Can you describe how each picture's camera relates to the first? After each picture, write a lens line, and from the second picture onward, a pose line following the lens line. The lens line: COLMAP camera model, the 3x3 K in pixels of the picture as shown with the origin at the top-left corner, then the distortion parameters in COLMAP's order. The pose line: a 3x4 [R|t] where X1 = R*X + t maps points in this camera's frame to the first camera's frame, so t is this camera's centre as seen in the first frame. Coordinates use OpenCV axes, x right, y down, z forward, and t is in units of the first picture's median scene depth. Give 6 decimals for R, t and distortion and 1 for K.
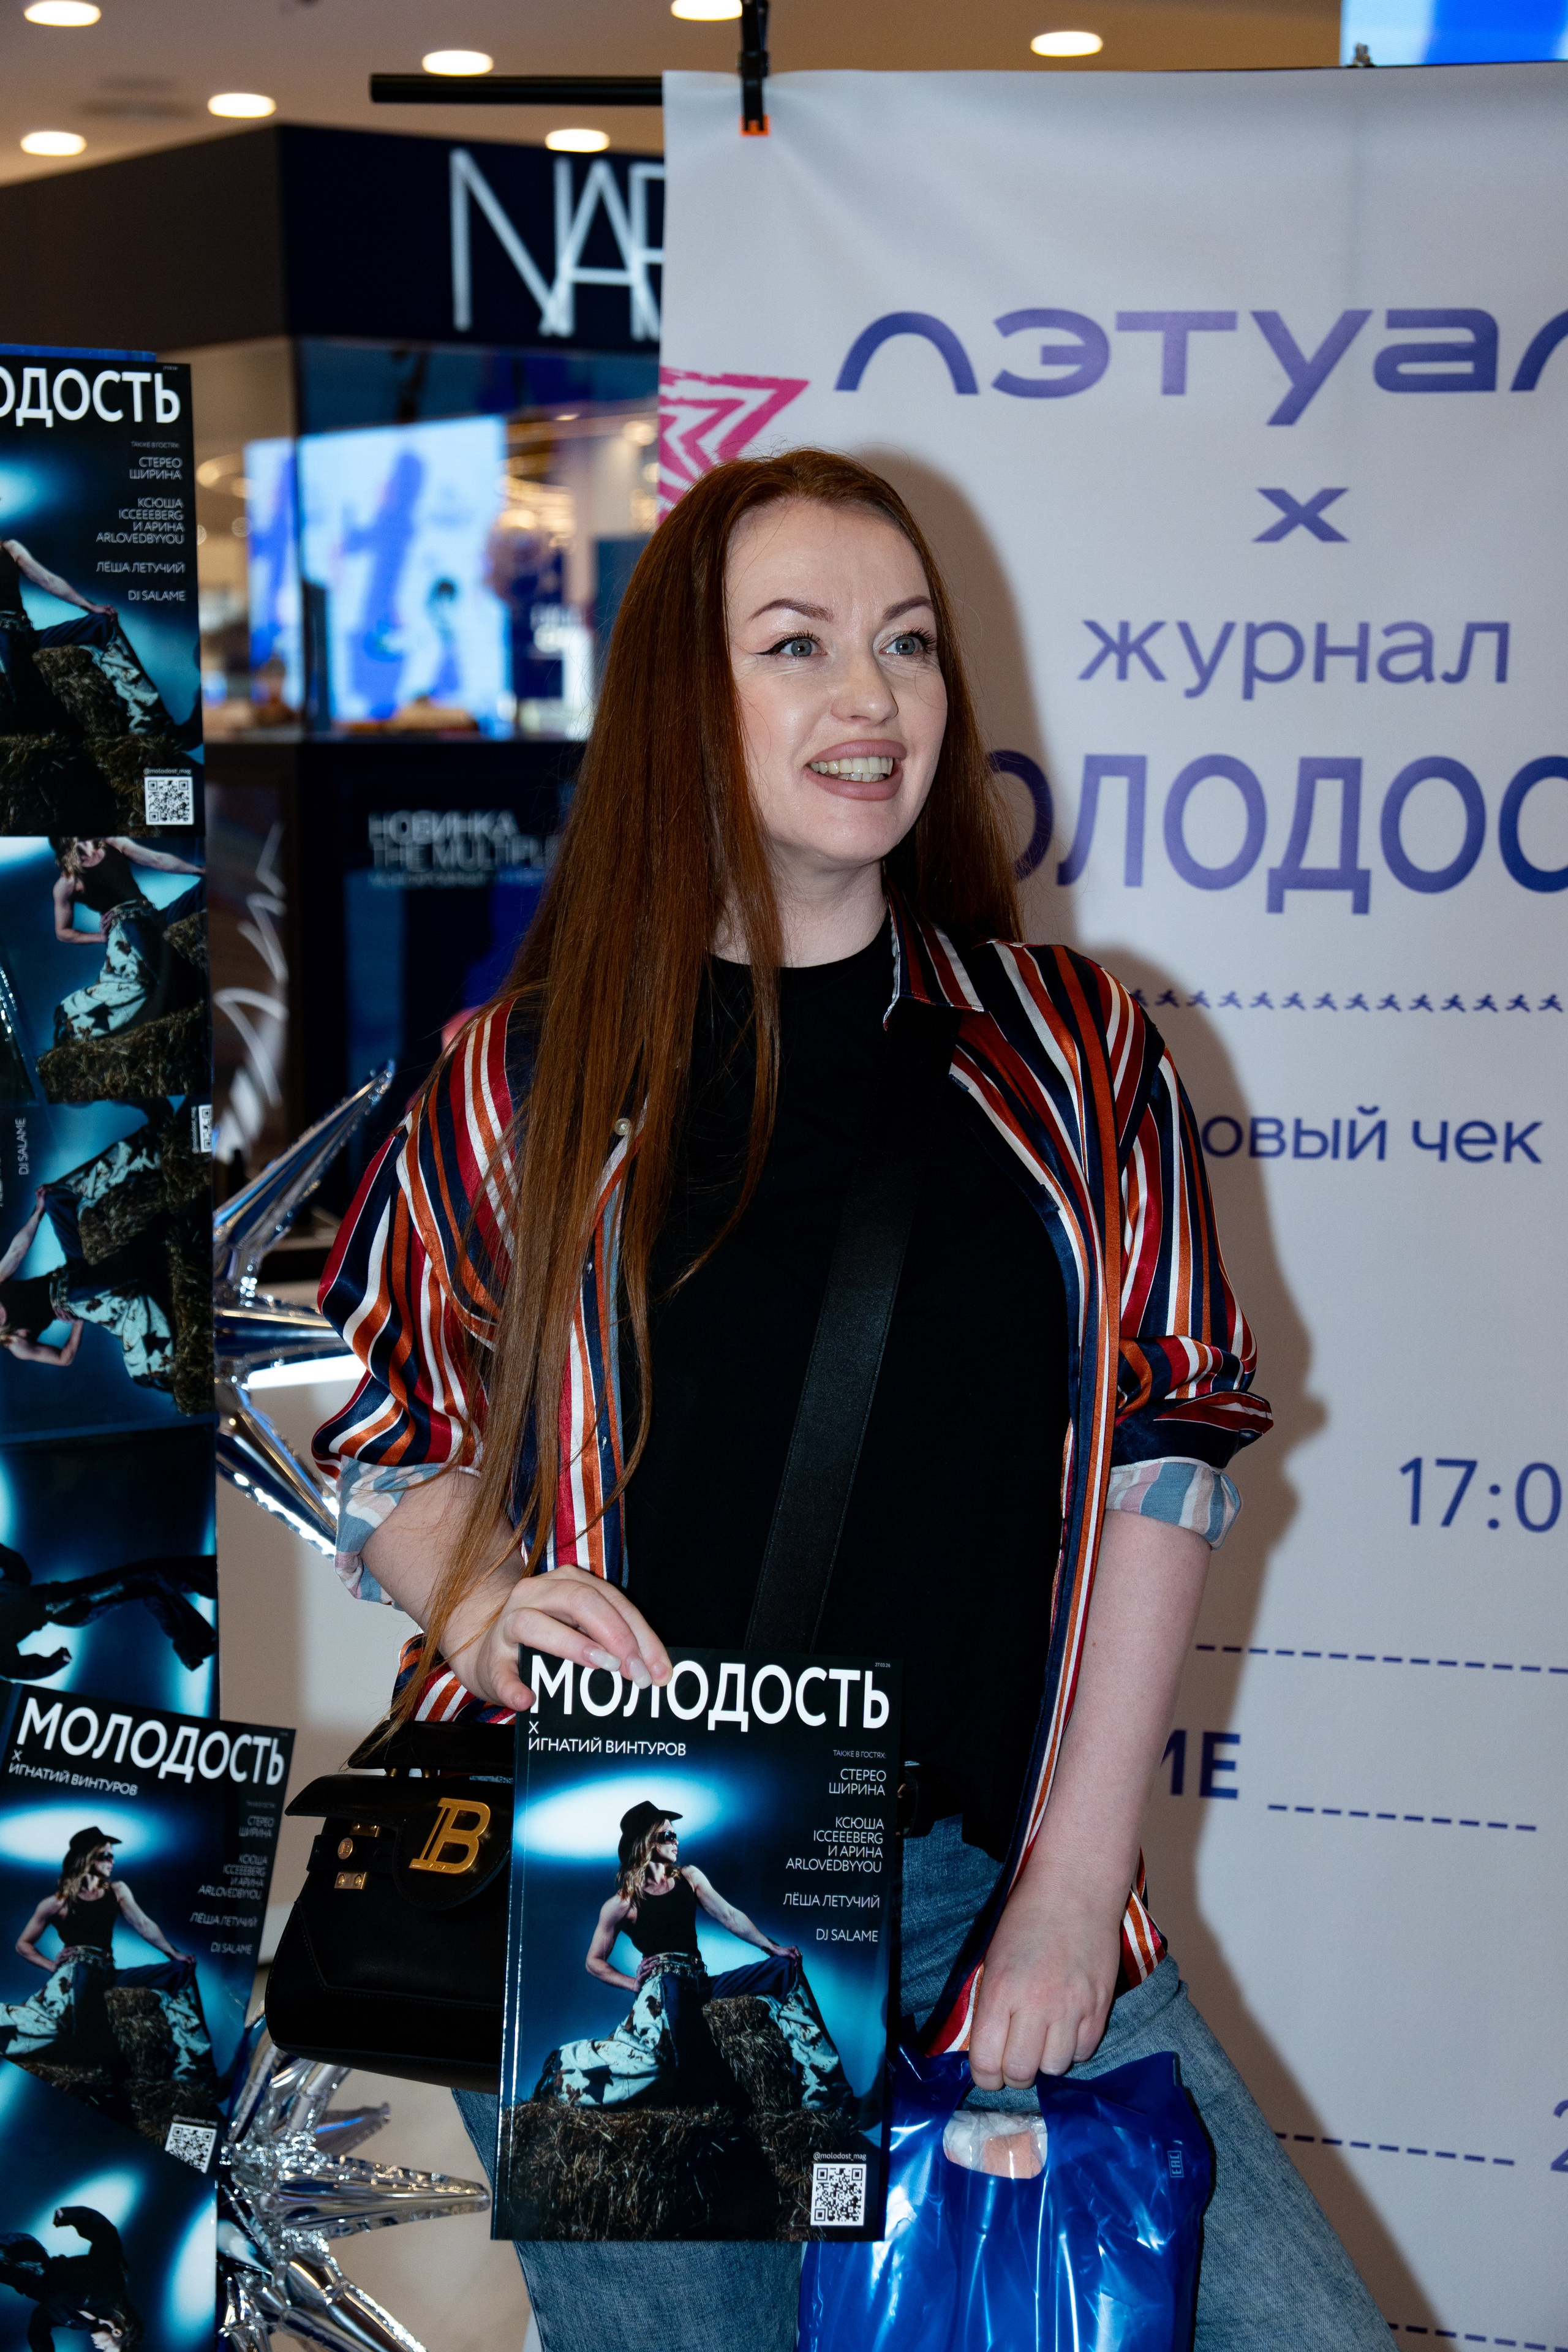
lens RADIAL K [[4623.7, 0, 772.7], [0, 4623.7, 1179.6], [0, 0, 1]] dist [0.486606, 0.000000]
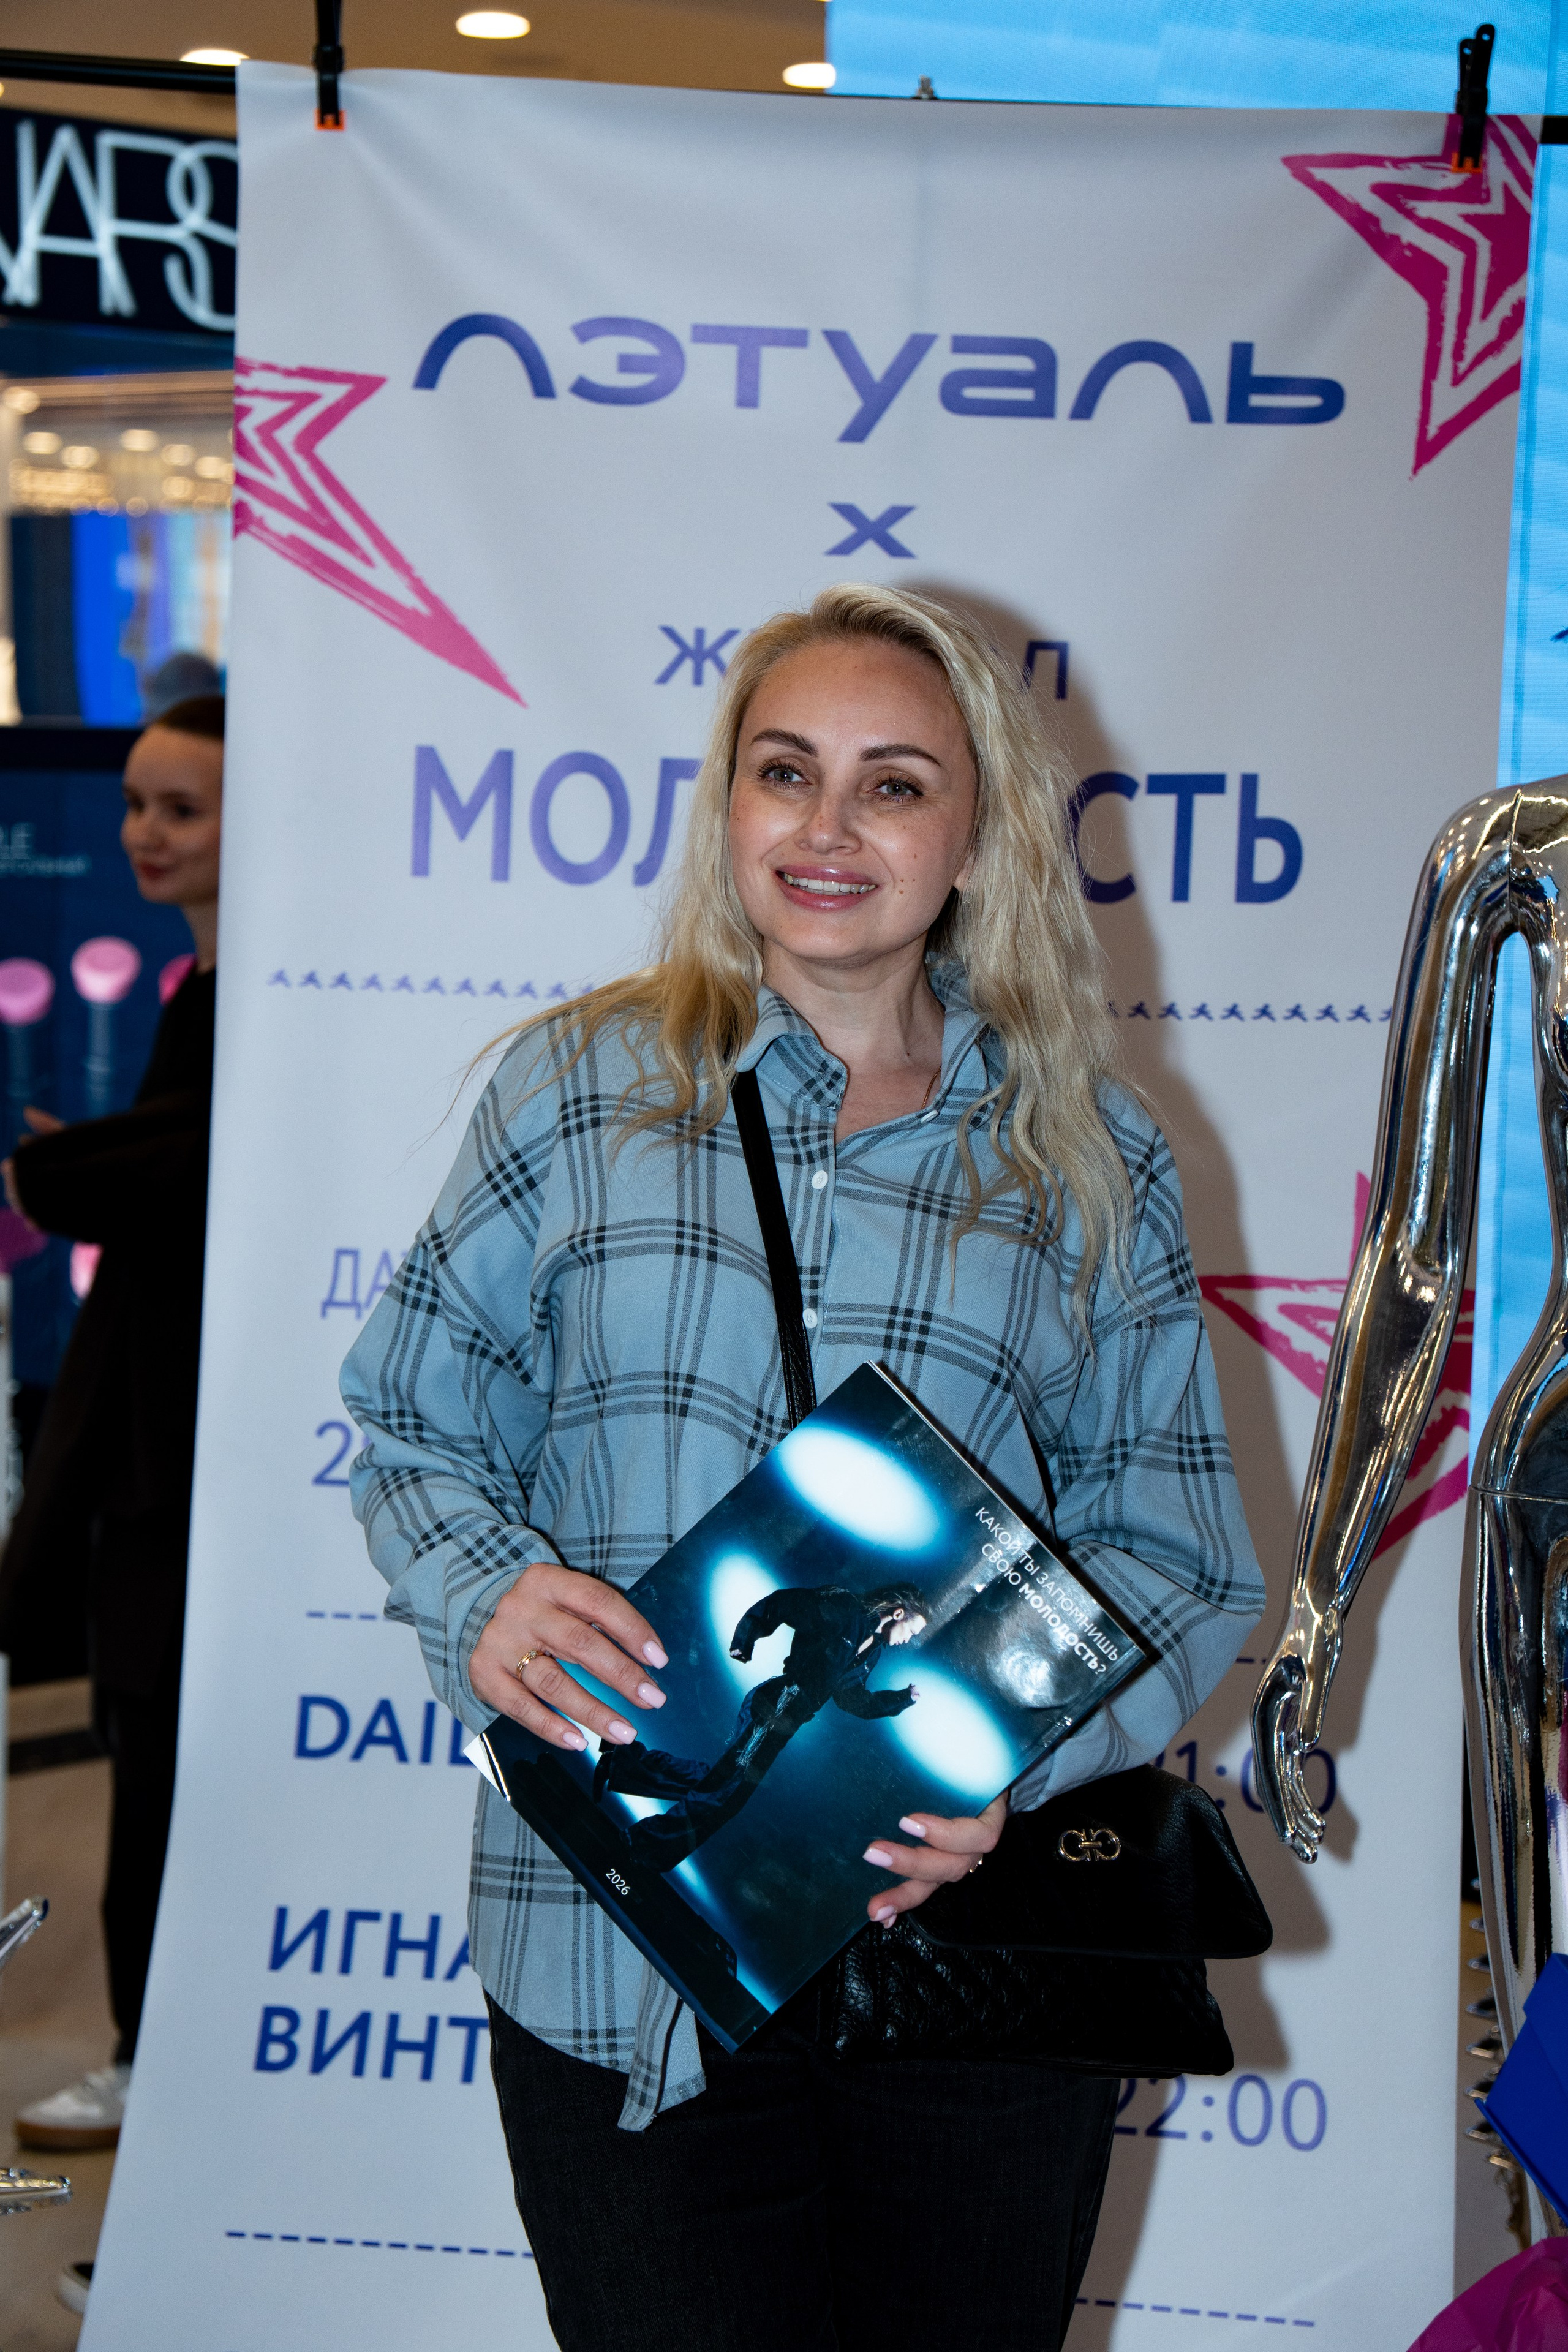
lens RADIAL K [[4785.9, 0, 783.2], [0, 4785.9, 1181.6], [0, 0, 1]] dist [0.524390, 0.000000]
pose [[0.991809, 0.008888, 0.127420, -0.046746], [-0.008554, 0.999958, -0.003167, 0.004942], [-0.127442, 0.002051, 0.991844, -0.051980]]
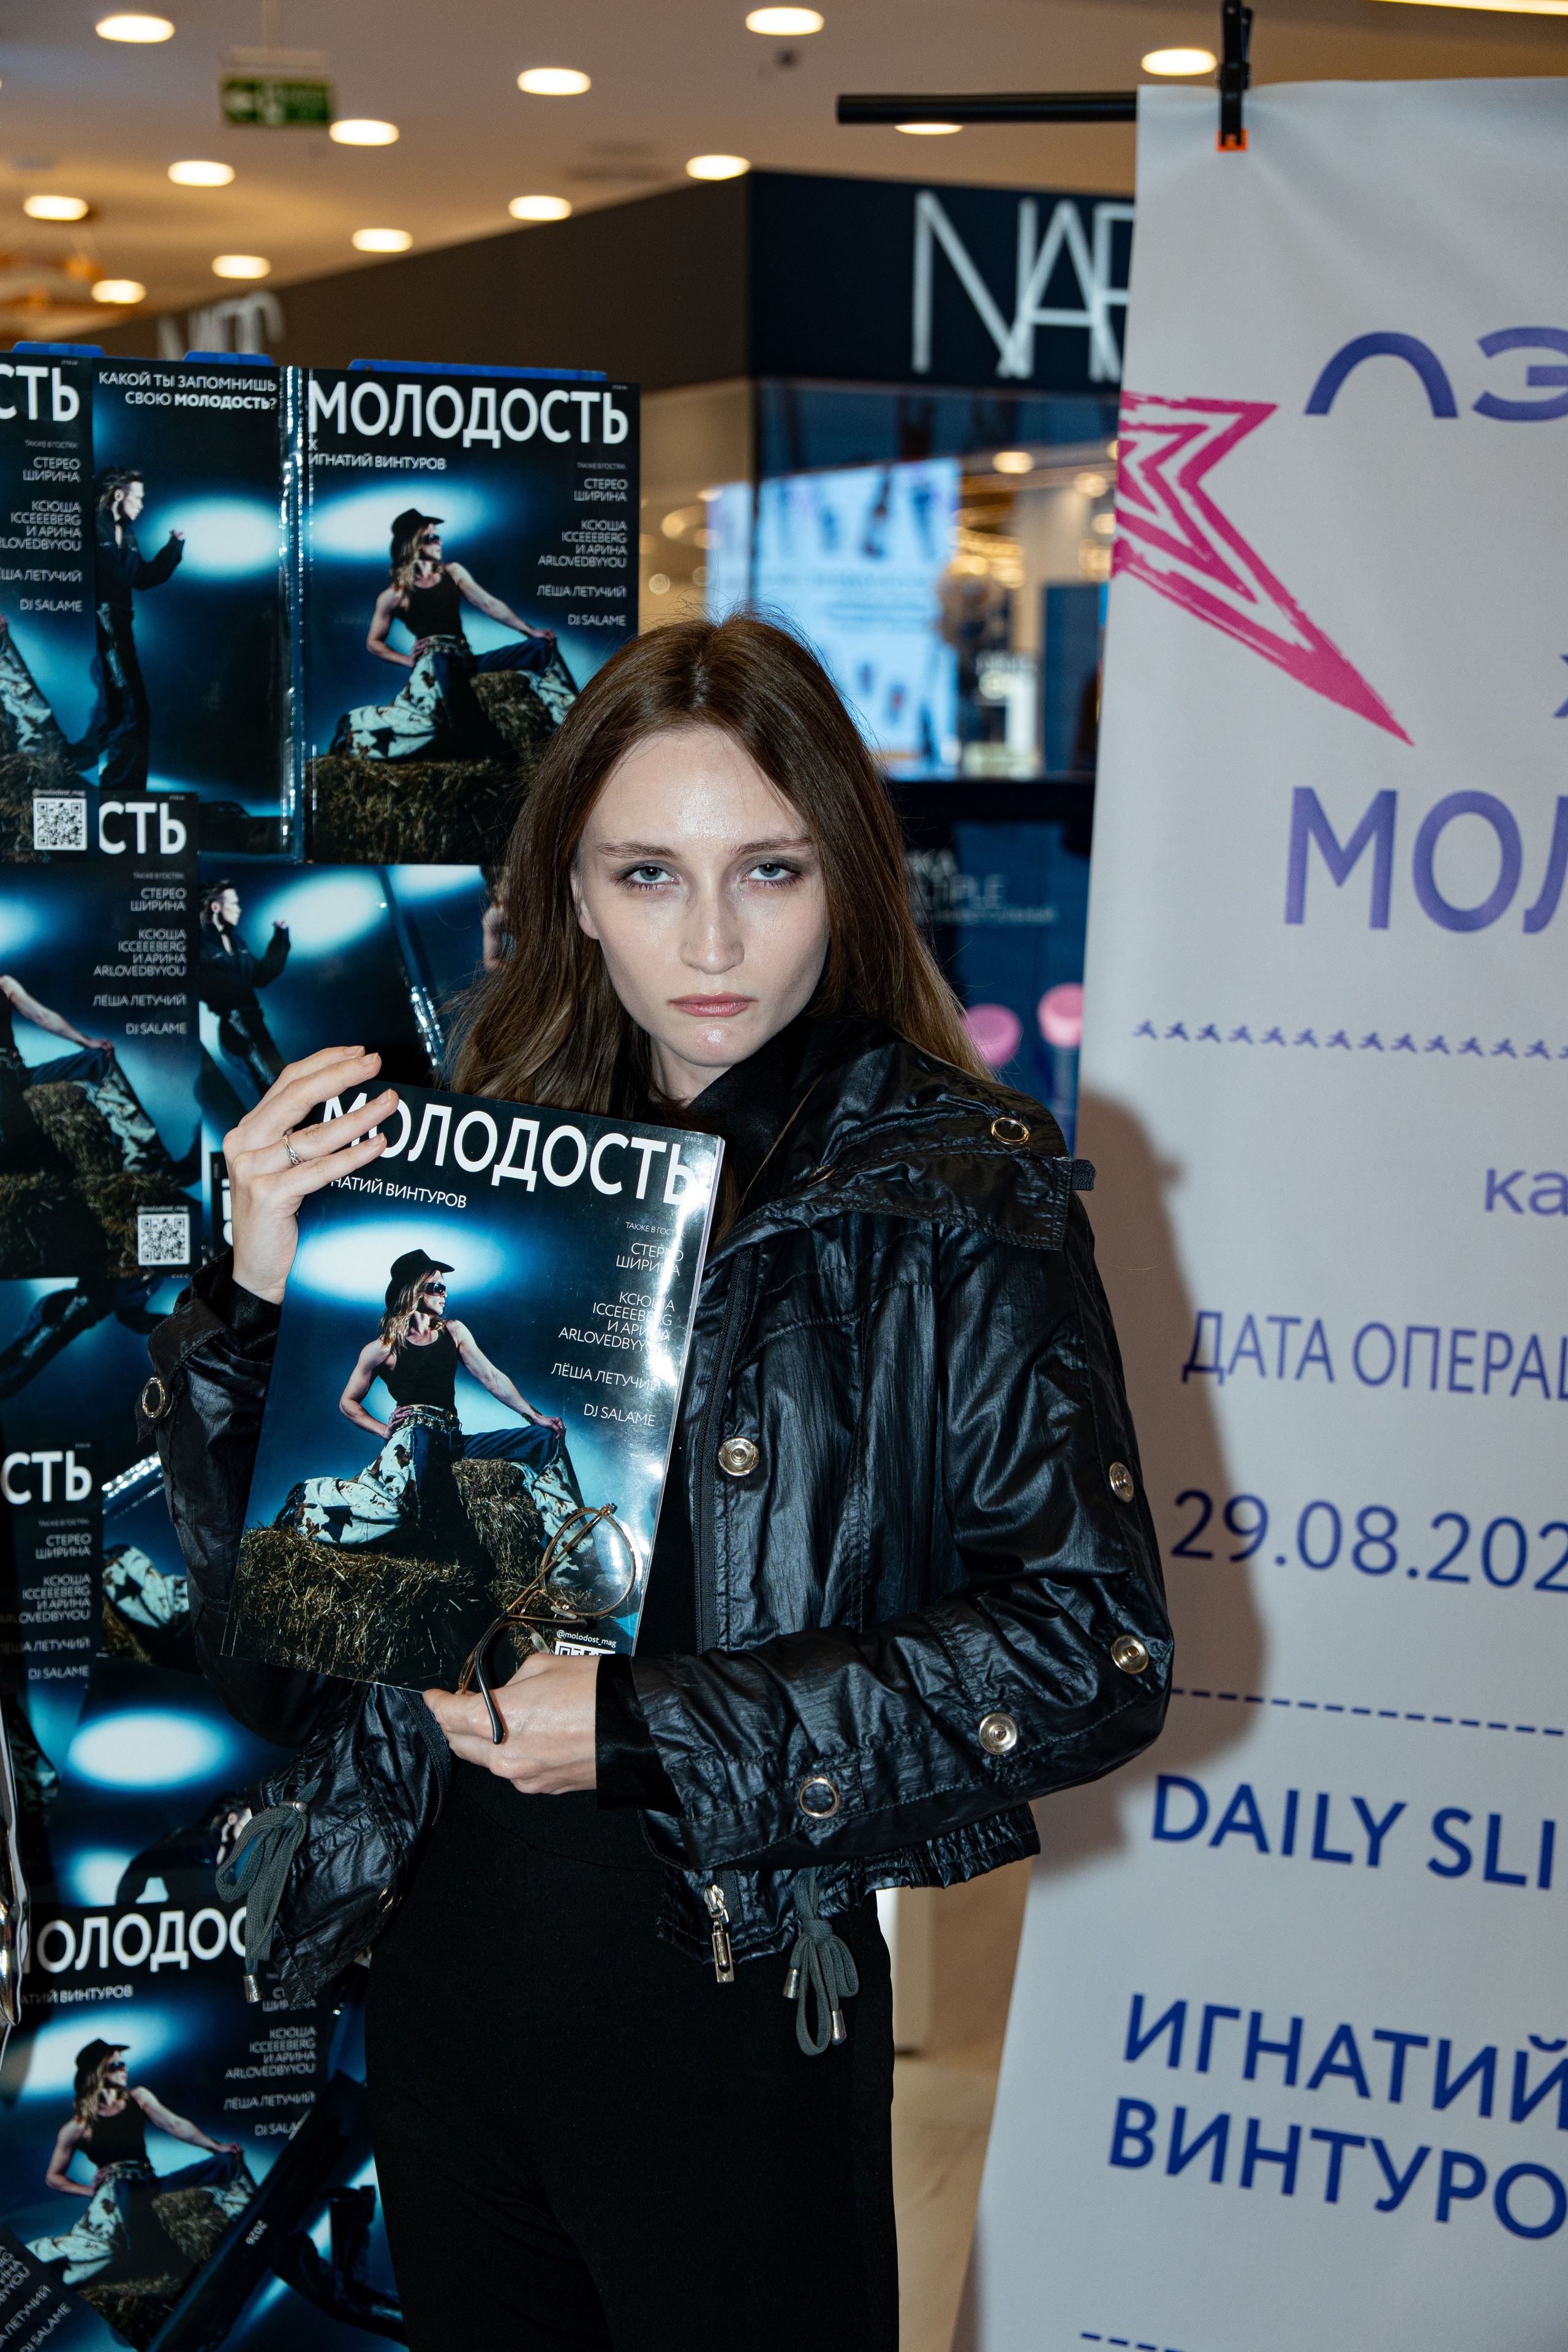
lens RADIAL K [[4558.4, 0, 774.9], [0, 4558.4, 1187.7], [0, 0, 1]] dist [0.464445, 0.000000]
pose [[0.995338, 0.026331, -0.092787, -0.002573], [-0.026997, 0.999618, -0.005922, -0.001818], [0.092595, 0.008399, 0.995668, 0.052577]]
